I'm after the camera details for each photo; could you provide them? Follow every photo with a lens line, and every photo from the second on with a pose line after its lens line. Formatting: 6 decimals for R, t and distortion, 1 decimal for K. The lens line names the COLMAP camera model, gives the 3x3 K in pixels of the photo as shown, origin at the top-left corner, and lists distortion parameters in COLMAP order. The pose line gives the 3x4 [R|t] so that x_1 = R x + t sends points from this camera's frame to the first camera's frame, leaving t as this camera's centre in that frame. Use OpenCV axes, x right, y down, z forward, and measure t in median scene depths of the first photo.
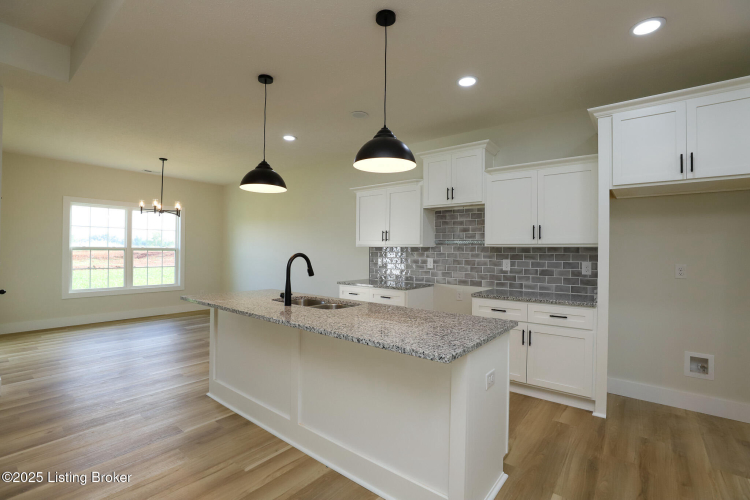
lens RADIAL K [[342.8, 0, 376.8], [0, 342.8, 249.8], [0, 0, 1]] dist [-0.043581, 0.012993]
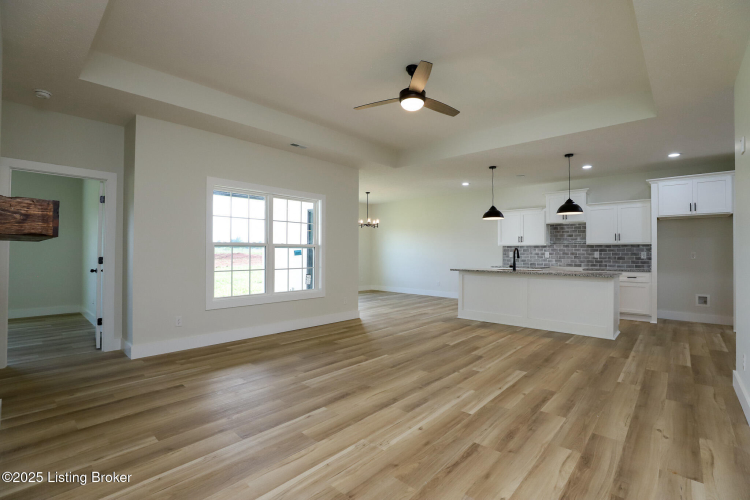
lens RADIAL K [[342.8, 0, 376.8], [0, 342.8, 249.8], [0, 0, 1]] dist [-0.043581, 0.012993]
pose [[0.997870, -0.007393, -0.064812, -0.681485], [0.007107, 0.999964, -0.004645, 0.018154], [0.064844, 0.004175, 0.997887, -0.887808]]
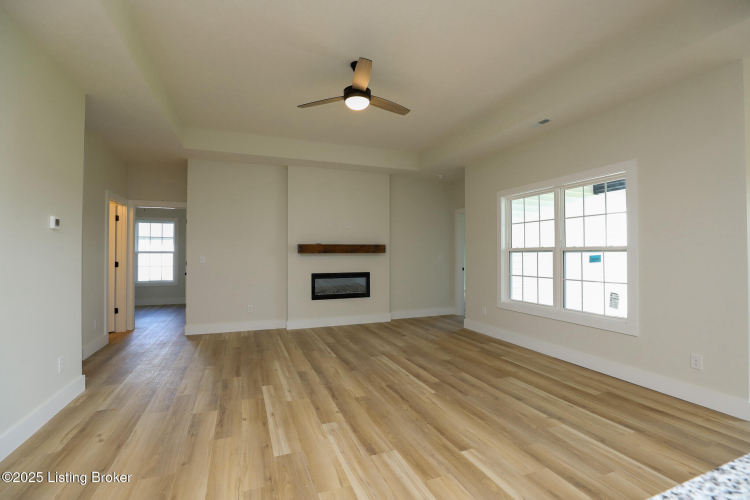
lens RADIAL K [[342.8, 0, 376.8], [0, 342.8, 249.8], [0, 0, 1]] dist [-0.043581, 0.012993]
pose [[-0.497033, -0.021620, -0.867462, 0.057594], [-0.000948, 0.999702, -0.024373, 0.019780], [0.867731, -0.011291, -0.496906, 0.459769]]
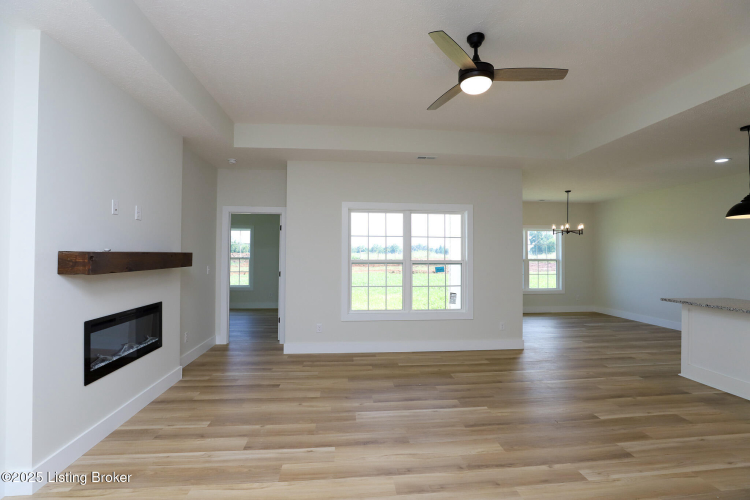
lens RADIAL K [[342.8, 0, 376.8], [0, 342.8, 249.8], [0, 0, 1]] dist [-0.043581, 0.012993]
pose [[0.697878, -0.019788, -0.715943, -0.309277], [0.005374, 0.999735, -0.022394, -0.027427], [0.716196, 0.011781, 0.697800, -0.599752]]
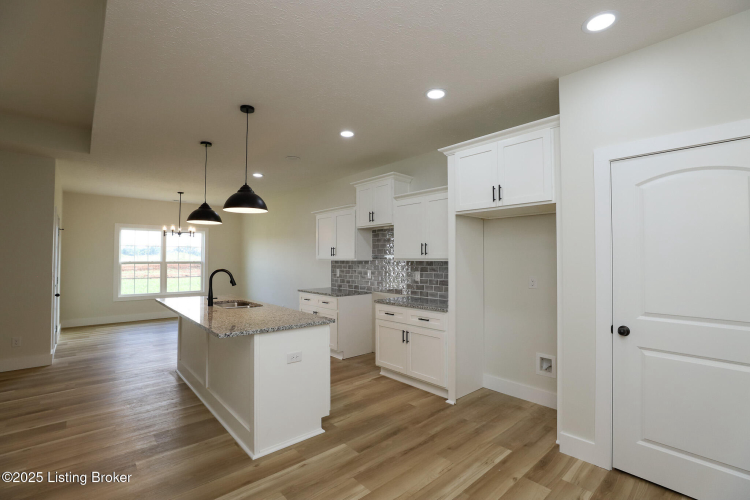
lens RADIAL K [[342.8, 0, 376.8], [0, 342.8, 249.8], [0, 0, 1]] dist [-0.043581, 0.012993]
pose [[0.985085, -0.015127, -0.171404, 0.439862], [0.011190, 0.999651, -0.023911, -0.018717], [0.171705, 0.021636, 0.984911, -0.181759]]
